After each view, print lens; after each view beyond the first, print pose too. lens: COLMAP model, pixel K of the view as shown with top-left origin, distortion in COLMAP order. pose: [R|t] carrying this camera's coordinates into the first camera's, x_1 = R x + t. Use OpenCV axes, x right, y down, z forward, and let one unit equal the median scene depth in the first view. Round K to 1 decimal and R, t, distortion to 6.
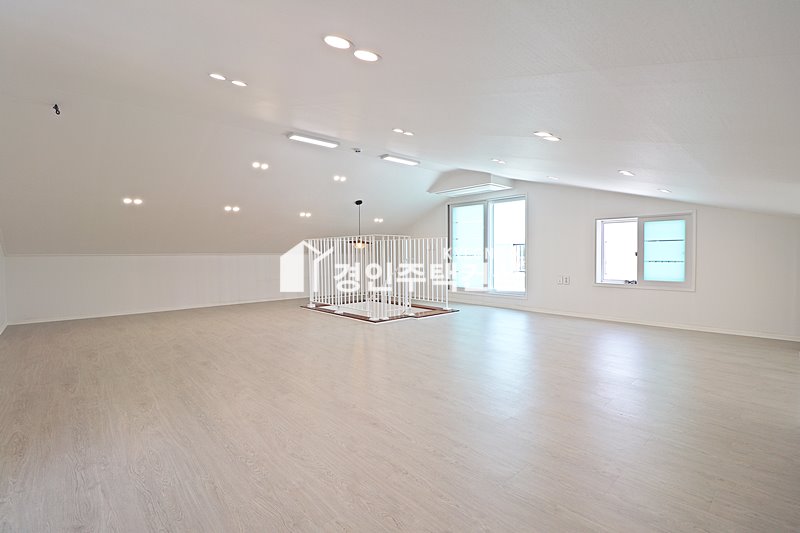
lens RADIAL K [[367.7, 0, 404.4], [0, 367.7, 262.1], [0, 0, 1]] dist [0.001157, -0.014004]
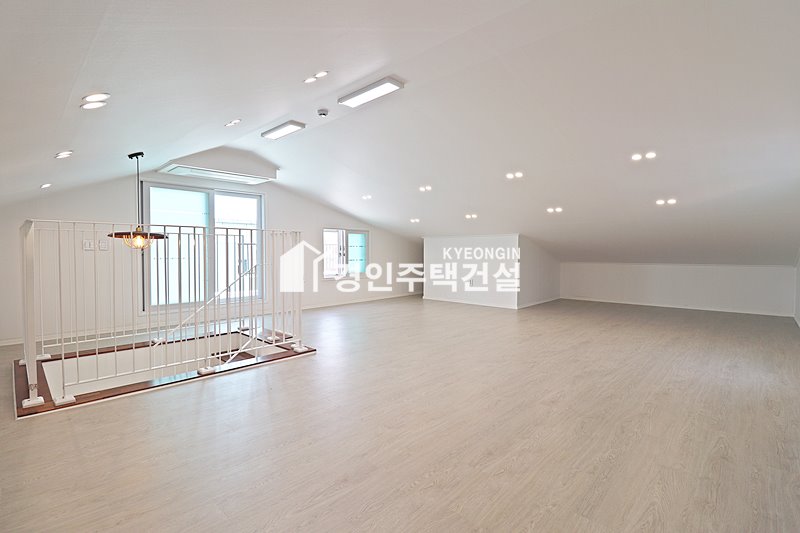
lens RADIAL K [[369.8, 0, 402.9], [0, 369.8, 261.7], [0, 0, 1]] dist [-0.000159, -0.013485]
pose [[-0.063423, -0.025243, 0.997667, -0.911997], [0.021653, 0.999410, 0.026663, -0.033479], [-0.997752, 0.023293, -0.062839, 0.956810]]
